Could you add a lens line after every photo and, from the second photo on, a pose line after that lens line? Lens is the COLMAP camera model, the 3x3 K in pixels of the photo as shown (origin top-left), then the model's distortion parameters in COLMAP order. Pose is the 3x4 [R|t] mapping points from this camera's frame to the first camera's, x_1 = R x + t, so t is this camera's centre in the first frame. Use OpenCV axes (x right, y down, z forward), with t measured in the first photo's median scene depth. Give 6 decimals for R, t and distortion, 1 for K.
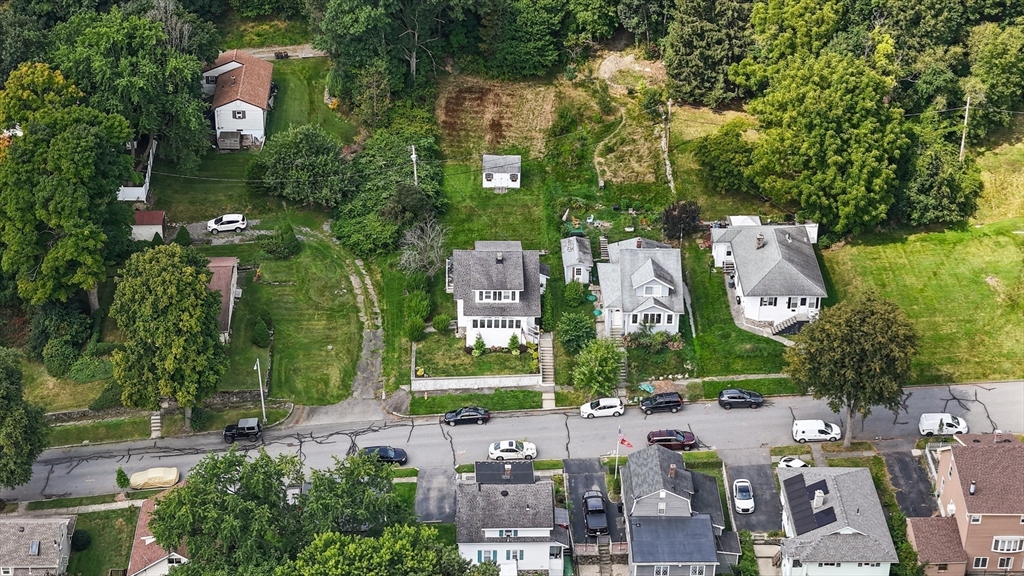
lens RADIAL K [[2017.6, 0, 512.3], [0, 2017.6, 288.4], [0, 0, 1]] dist [0.049660, 0.000000]
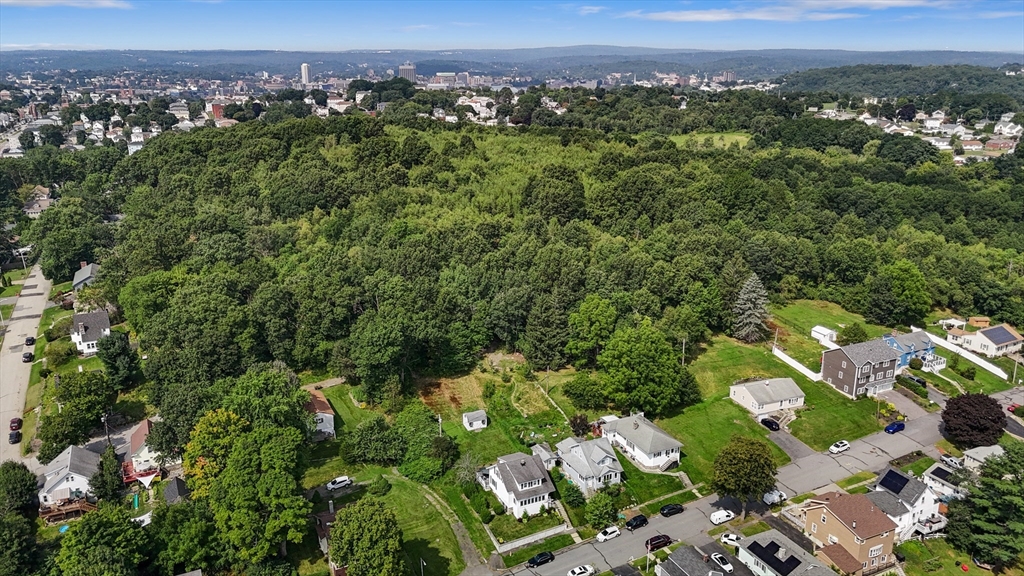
lens RADIAL K [[764.4, 0, 510.9], [0, 764.4, 286.1], [0, 0, 1]] dist [0.043722, -0.001825]
pose [[0.912074, -0.133577, 0.387656, -0.257371], [0.223478, 0.954623, -0.196859, -0.033273], [-0.343770, 0.266183, 0.900538, 0.357030]]
